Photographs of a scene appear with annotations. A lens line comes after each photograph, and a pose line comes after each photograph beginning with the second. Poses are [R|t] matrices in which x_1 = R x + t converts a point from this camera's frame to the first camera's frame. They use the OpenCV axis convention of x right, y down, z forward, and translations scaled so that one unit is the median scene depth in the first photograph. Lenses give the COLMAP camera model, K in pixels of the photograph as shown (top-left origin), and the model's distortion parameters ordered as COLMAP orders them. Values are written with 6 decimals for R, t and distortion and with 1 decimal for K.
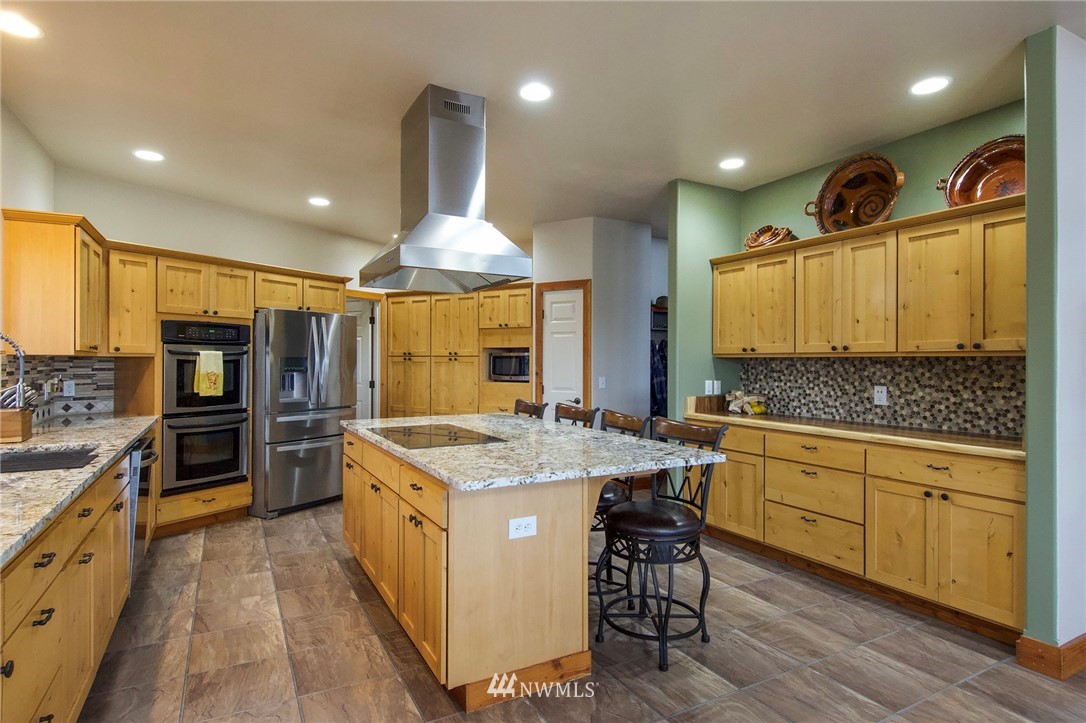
lens RADIAL K [[582.7, 0, 552.4], [0, 582.7, 359.9], [0, 0, 1]] dist [0.013650, -0.009680]
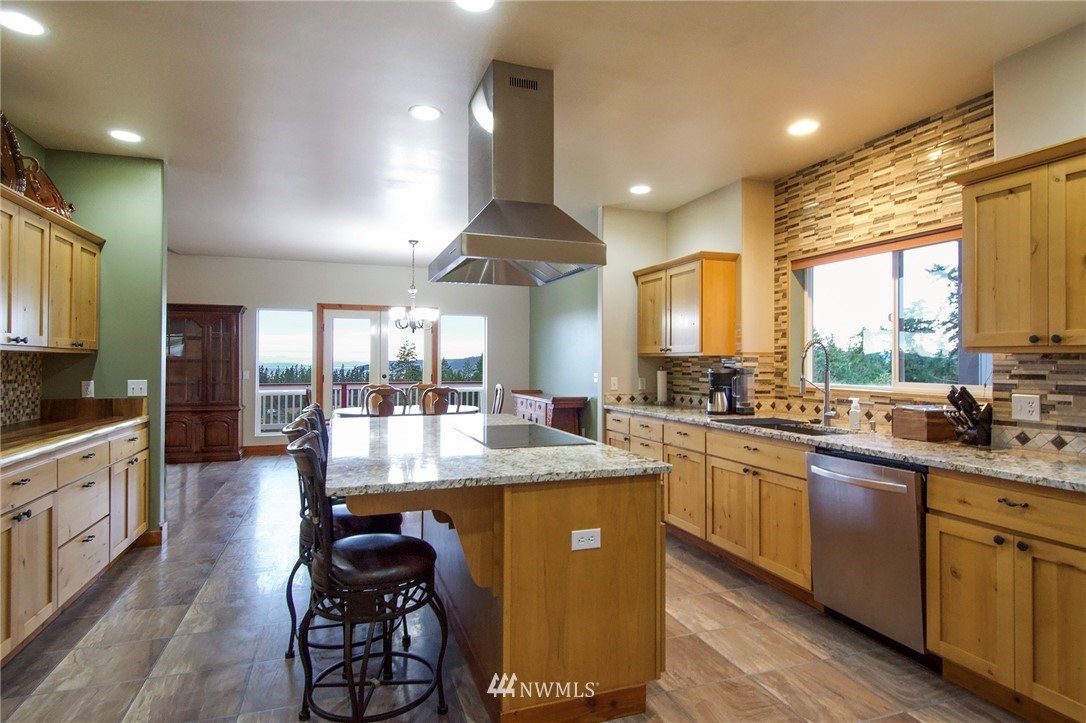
lens RADIAL K [[582.7, 0, 544.0], [0, 582.7, 357.0], [0, 0, 1]] dist [0.013650, -0.009680]
pose [[-0.985140, -0.004556, 0.171694, -0.309899], [-0.006309, 0.999933, -0.009662, 0.006101], [-0.171639, -0.010601, -0.985103, 1.443078]]
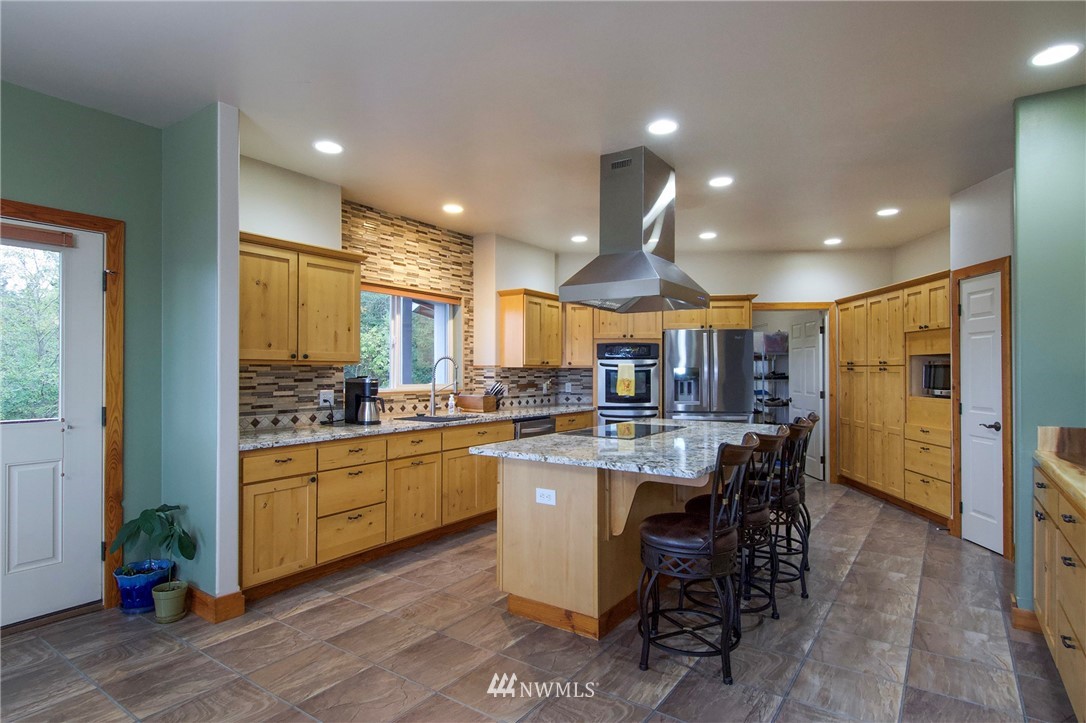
lens RADIAL K [[582.7, 0, 543.0], [0, 582.7, 365.4], [0, 0, 1]] dist [0.013650, -0.009680]
pose [[0.433350, -0.008263, -0.901188, 0.613152], [0.001015, 0.999962, -0.008680, 0.000932], [0.901225, 0.002847, 0.433342, 0.227847]]
